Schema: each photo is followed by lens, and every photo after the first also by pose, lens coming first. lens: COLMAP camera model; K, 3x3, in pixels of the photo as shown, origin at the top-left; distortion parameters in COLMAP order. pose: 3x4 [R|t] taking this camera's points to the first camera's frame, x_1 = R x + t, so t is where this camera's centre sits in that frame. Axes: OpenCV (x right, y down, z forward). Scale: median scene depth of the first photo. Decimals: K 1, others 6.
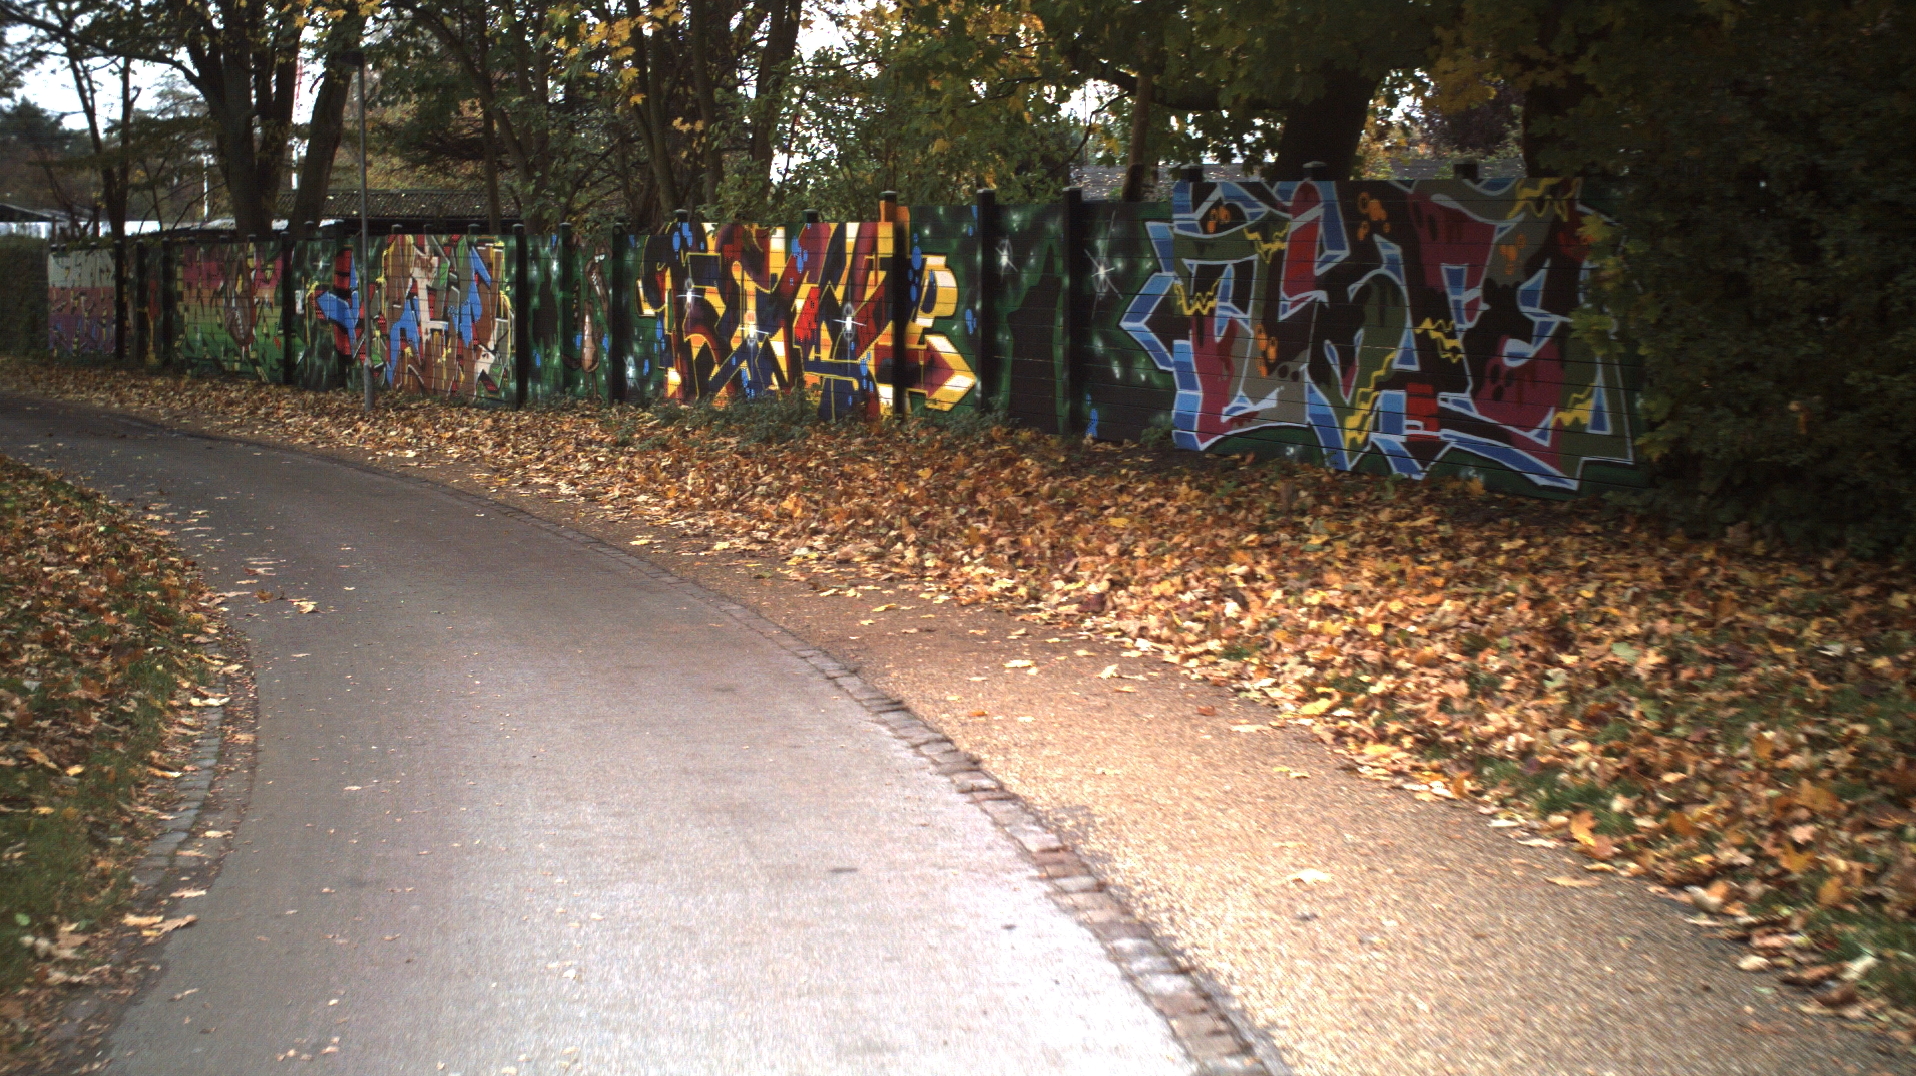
lens RADIAL K [[3224.1, 0, 949.4], [0, 3224.1, 530.7], [0, 0, 1]] dist [-0.255386, 0.000000]
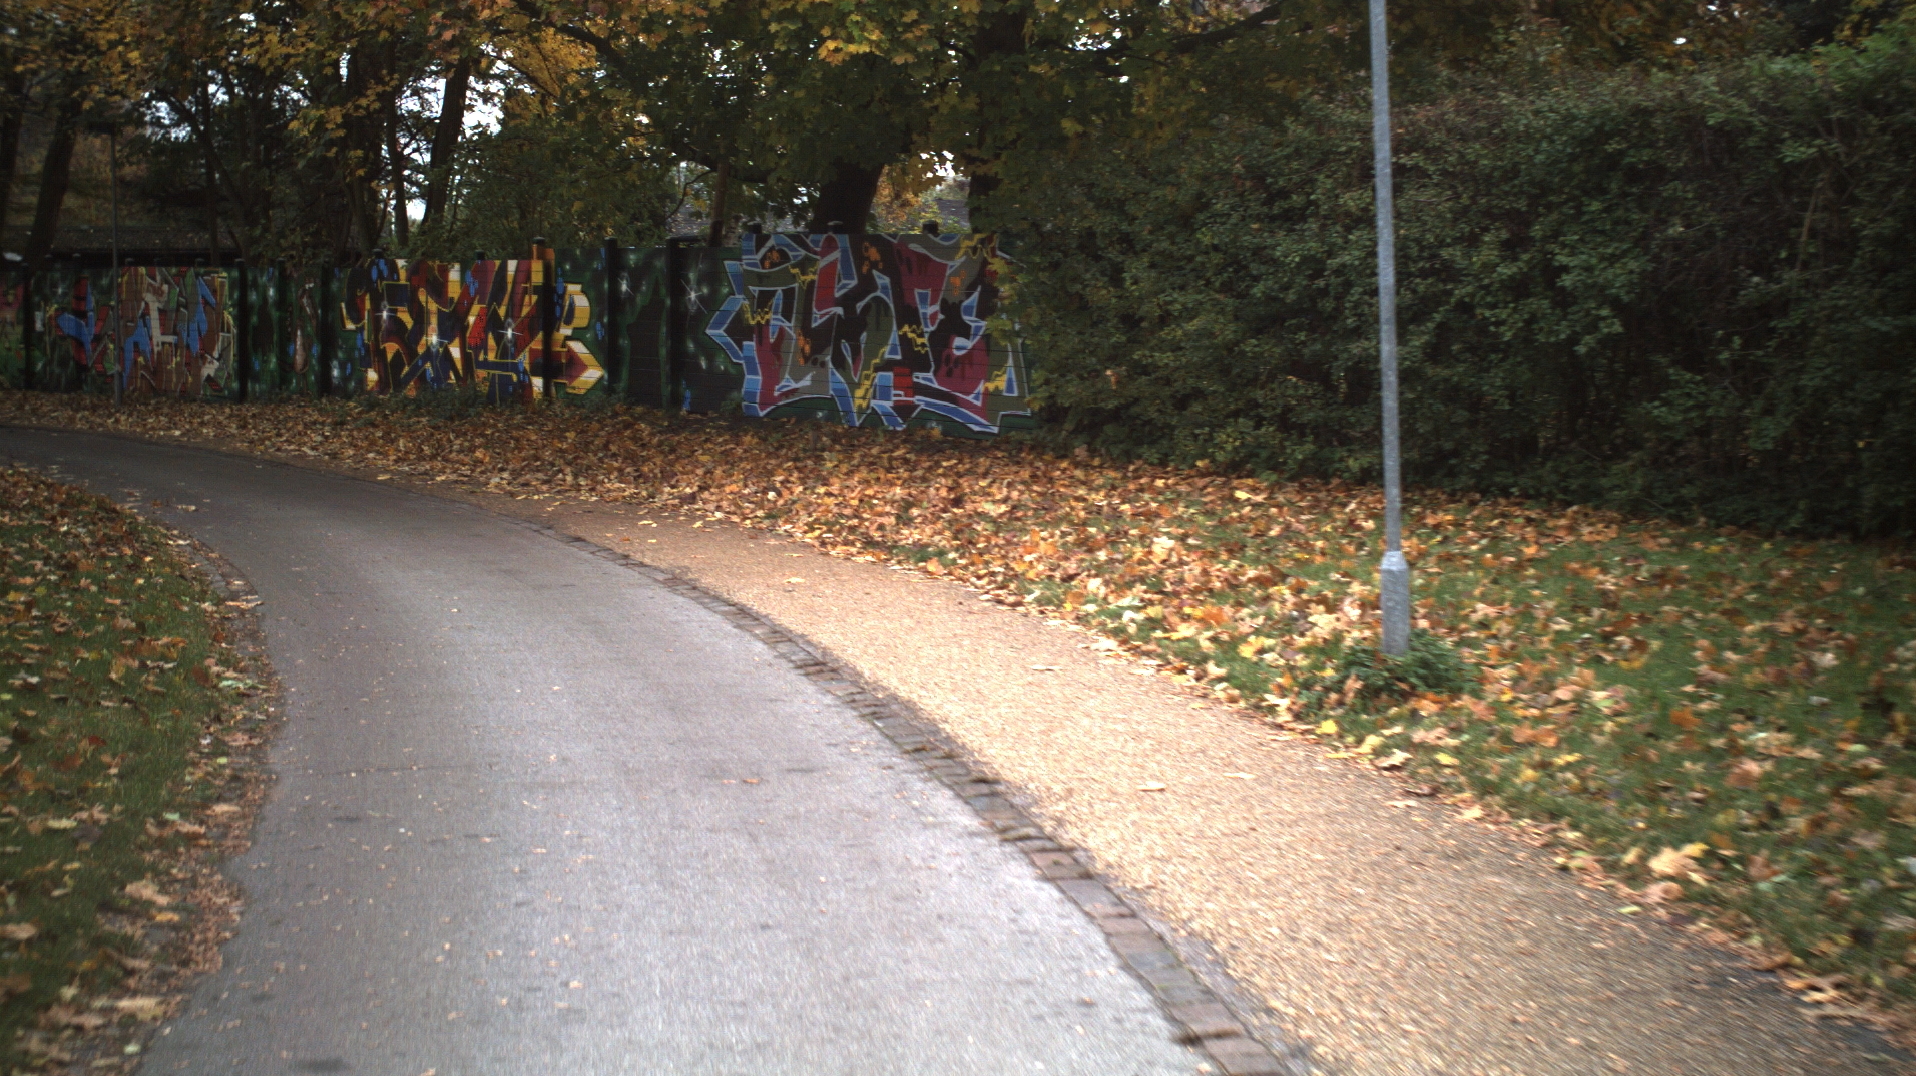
lens RADIAL K [[3224.1, 0, 945.8], [0, 3224.1, 543.7], [0, 0, 1]] dist [-0.255386, 0.000000]
pose [[0.992144, -0.006136, 0.124949, -0.018515], [0.006662, 0.999971, -0.003789, 0.032736], [-0.124922, 0.004592, 0.992156, -0.390273]]
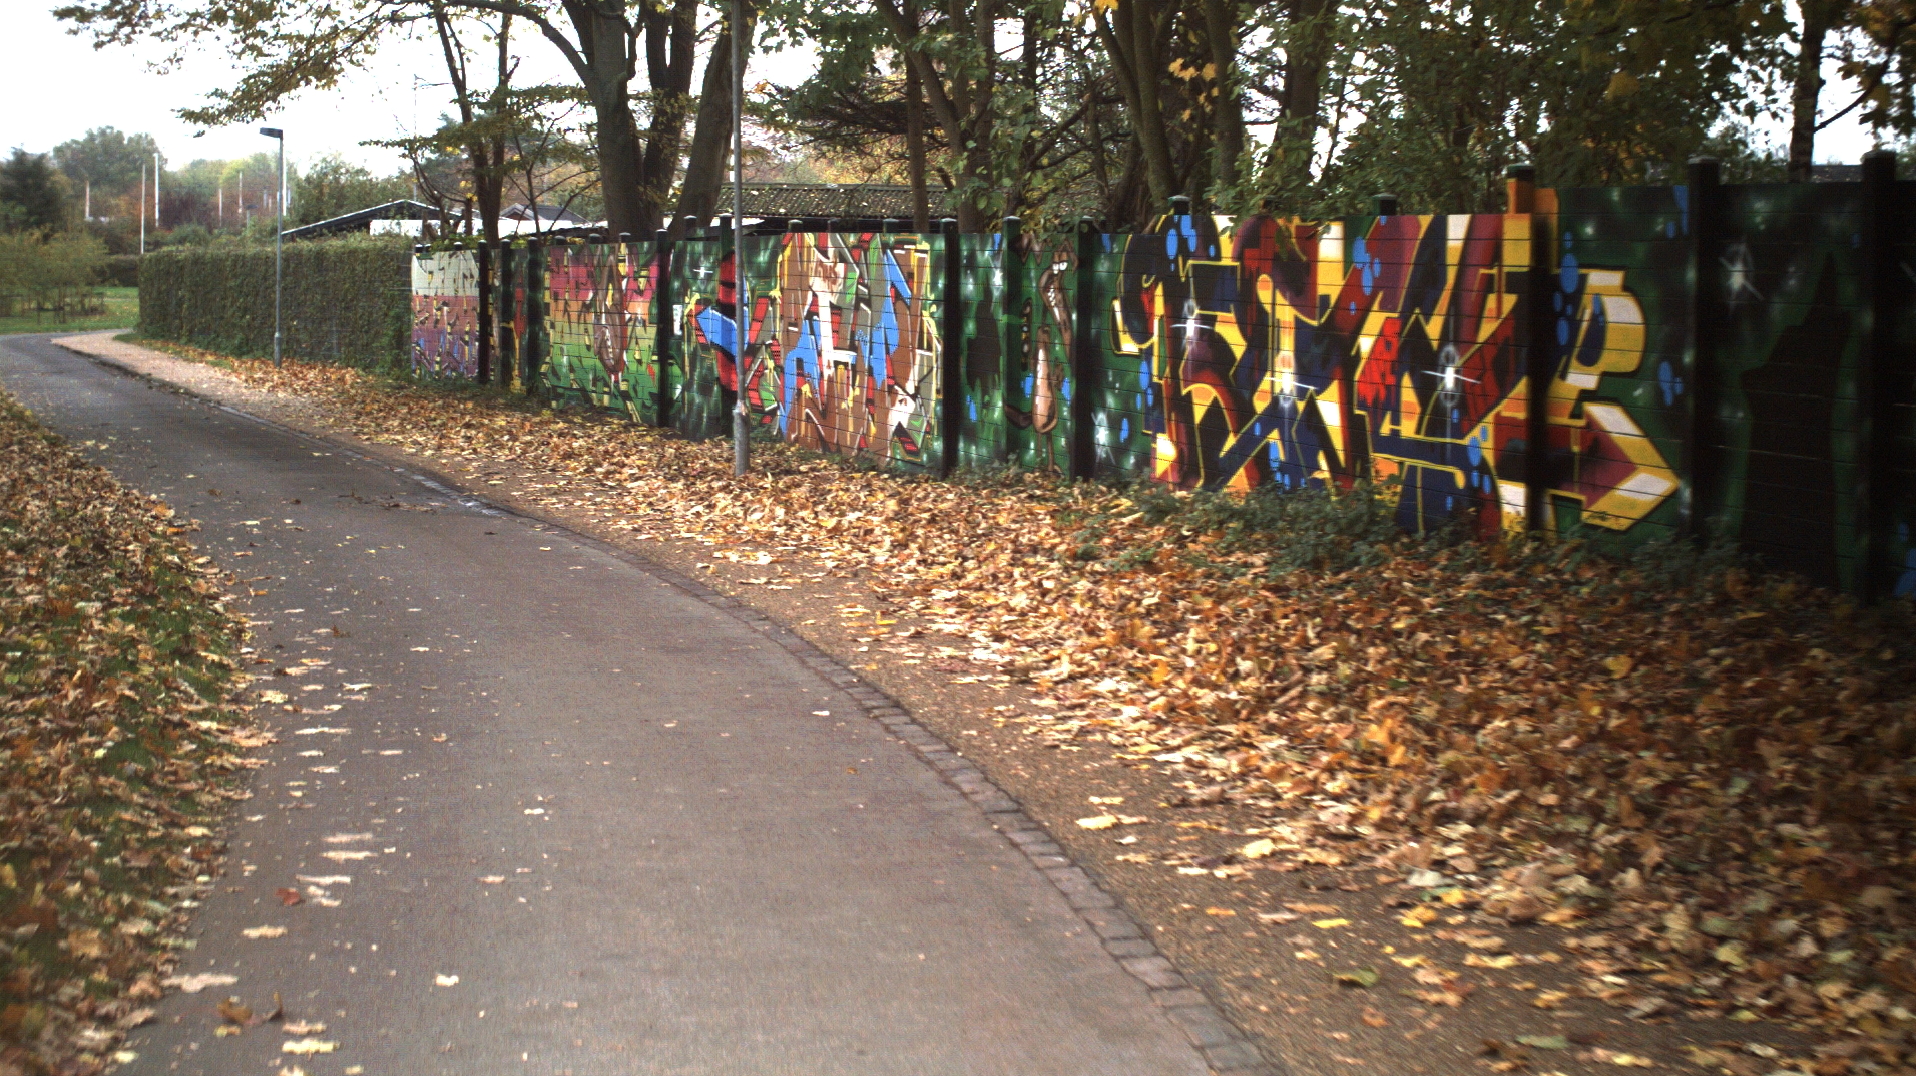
lens RADIAL K [[3224.1, 0, 953.4], [0, 3224.1, 534.6], [0, 0, 1]] dist [-0.255386, 0.000000]
pose [[0.988695, 0.020110, -0.148583, -0.034487], [-0.020601, 0.999786, -0.001763, -0.032190], [0.148515, 0.004804, 0.988898, 0.389228]]
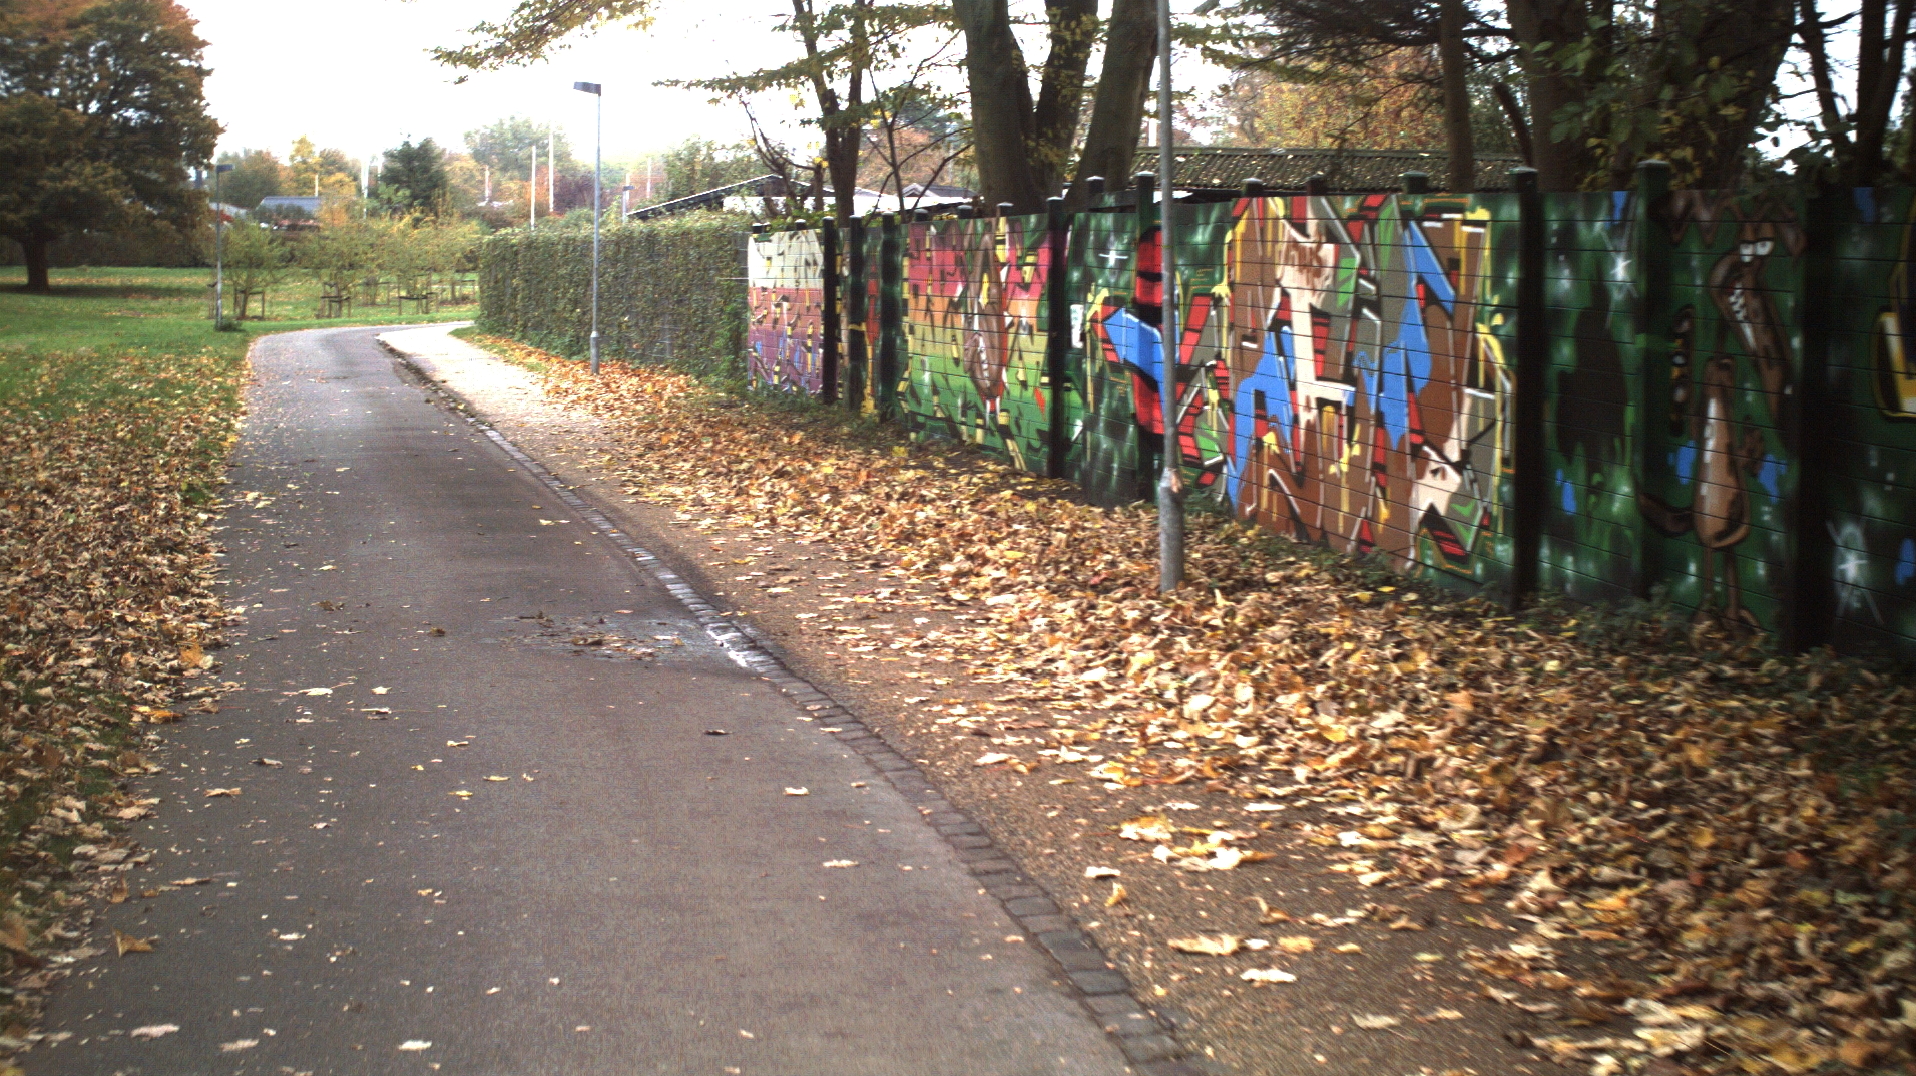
lens RADIAL K [[3224.1, 0, 957.6], [0, 3224.1, 533.1], [0, 0, 1]] dist [-0.255386, 0.000000]
pose [[0.961489, 0.027771, -0.273438, -0.120215], [-0.027531, 0.999610, 0.004713, -0.063391], [0.273462, 0.002997, 0.961878, 0.767162]]
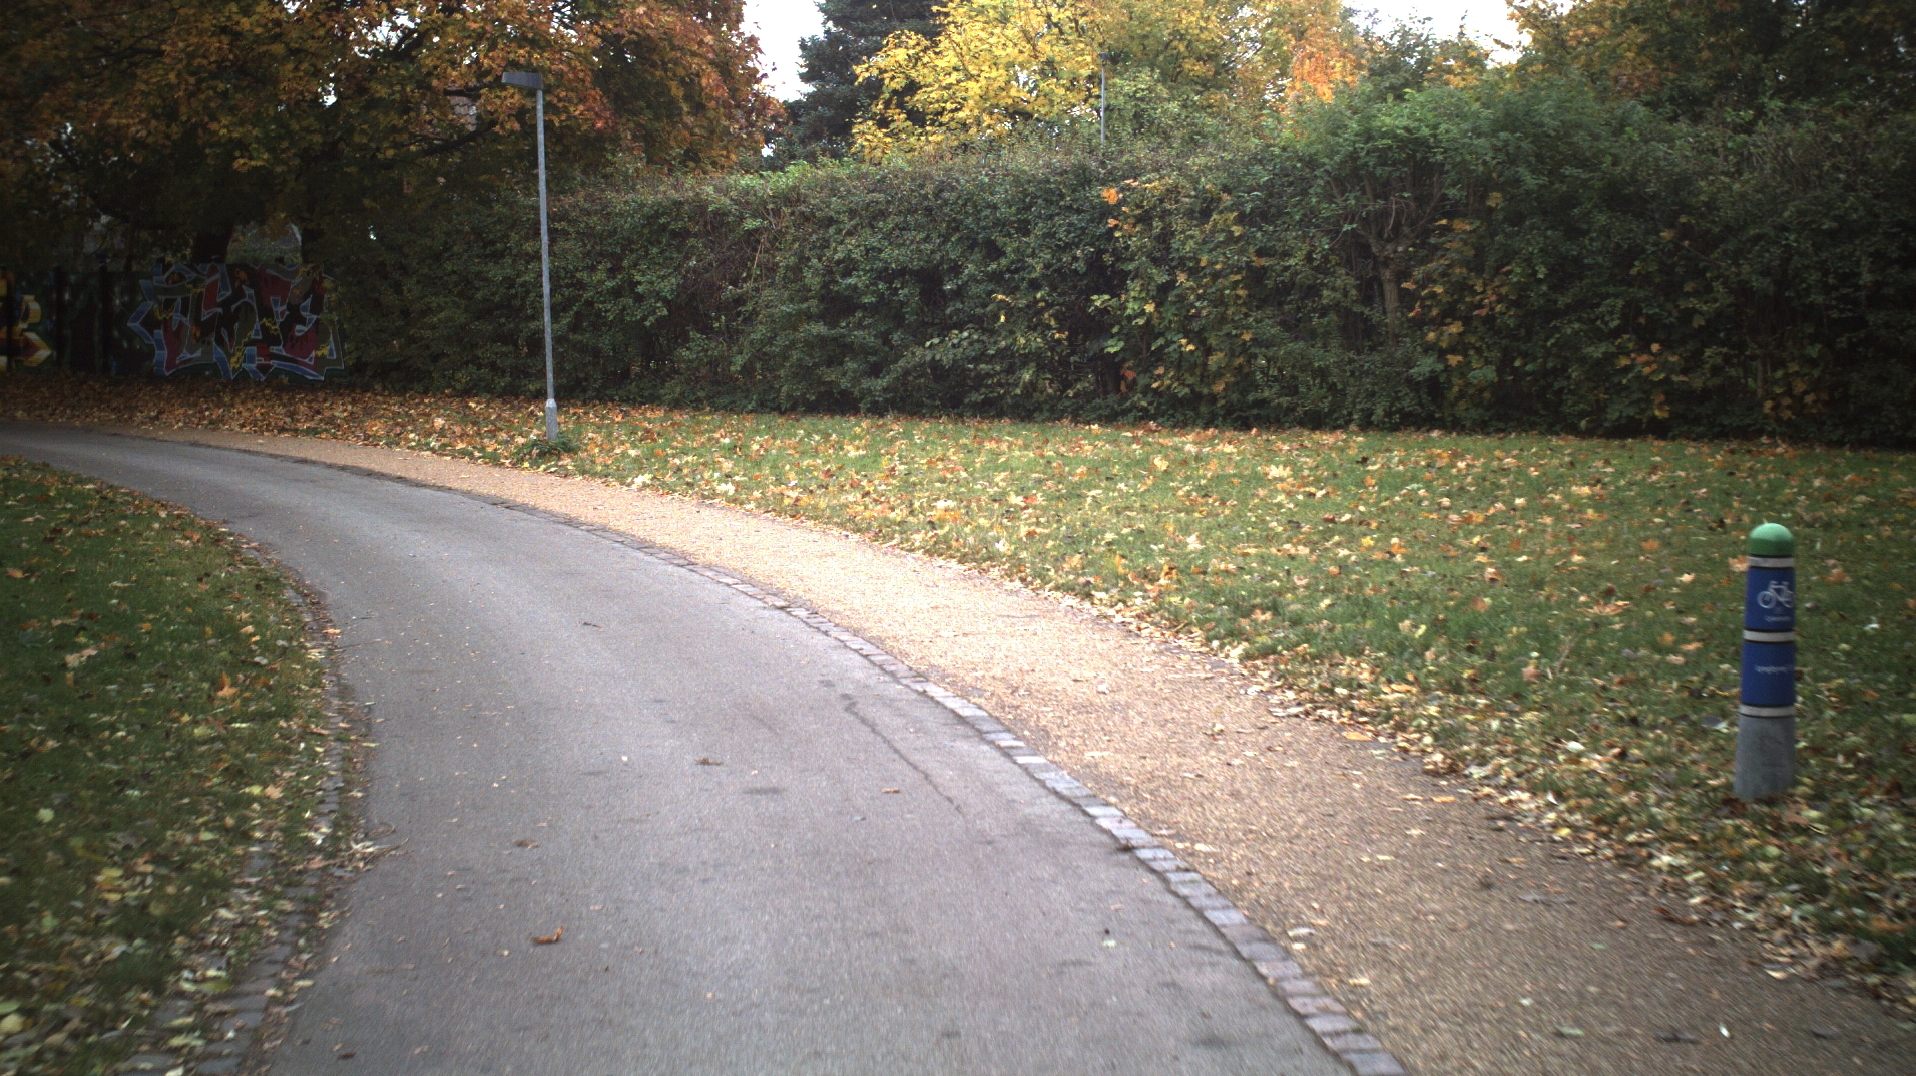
lens RADIAL K [[3224.1, 0, 953.7], [0, 3224.1, 532.0], [0, 0, 1]] dist [-0.255386, 0.000000]
pose [[0.926805, -0.024313, 0.374755, -0.218894], [0.027826, 0.999605, -0.003964, 0.095866], [-0.374510, 0.014101, 0.927116, -1.149900]]
